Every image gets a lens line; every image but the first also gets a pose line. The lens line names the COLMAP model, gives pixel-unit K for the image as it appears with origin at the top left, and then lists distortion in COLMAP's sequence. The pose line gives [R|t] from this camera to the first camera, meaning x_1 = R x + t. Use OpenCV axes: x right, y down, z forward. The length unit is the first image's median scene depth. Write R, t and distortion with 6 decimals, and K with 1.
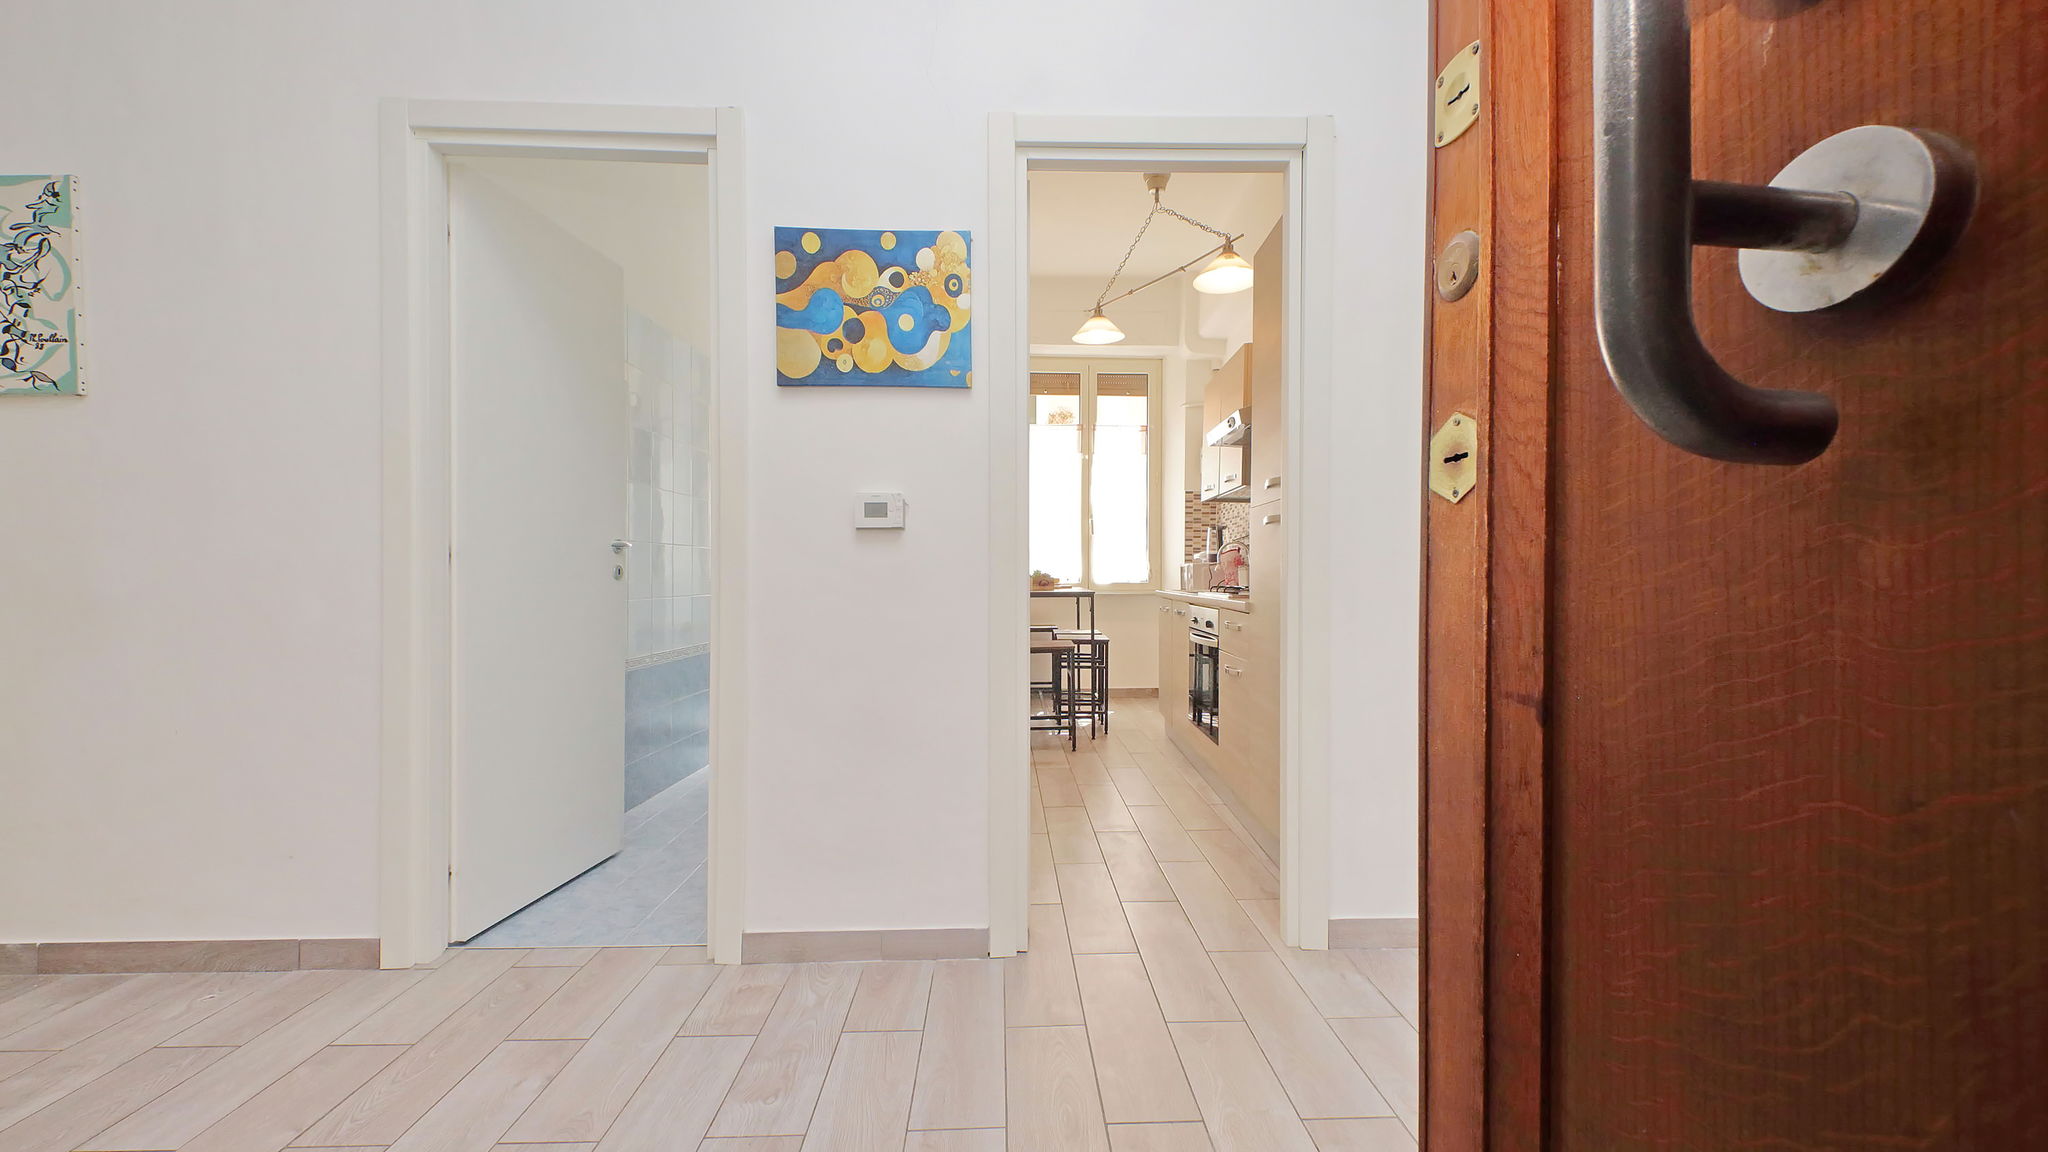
lens RADIAL K [[776.6, 0, 1018.7], [0, 776.6, 565.8], [0, 0, 1]] dist [0.027523, -0.009910]
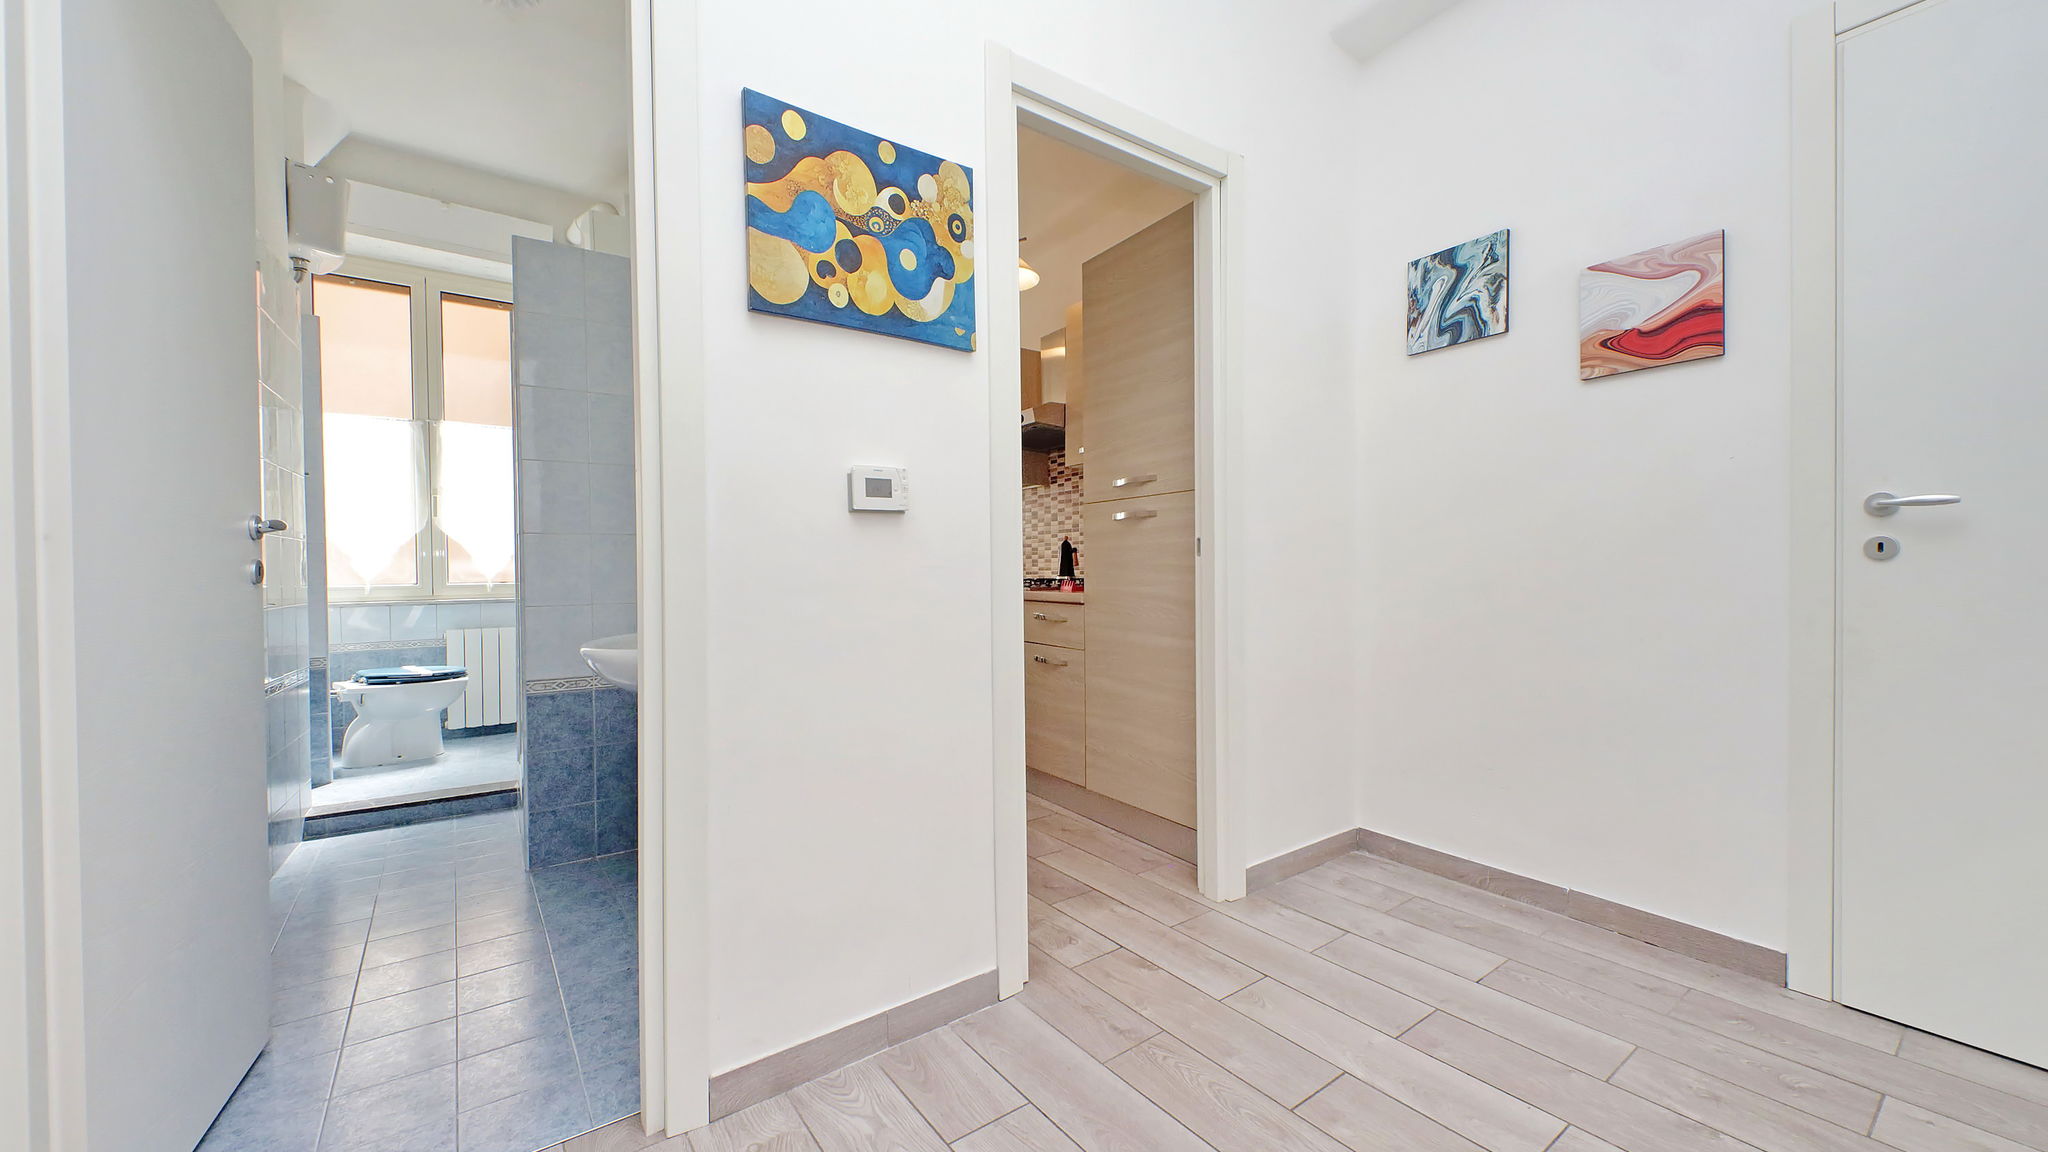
lens RADIAL K [[776.6, 0, 1022.4], [0, 776.6, 570.2], [0, 0, 1]] dist [0.027523, -0.009910]
pose [[0.827078, -0.011357, 0.561972, -0.509014], [0.008023, 0.999933, 0.008399, 0.007120], [-0.562030, -0.002438, 0.827113, 0.255547]]
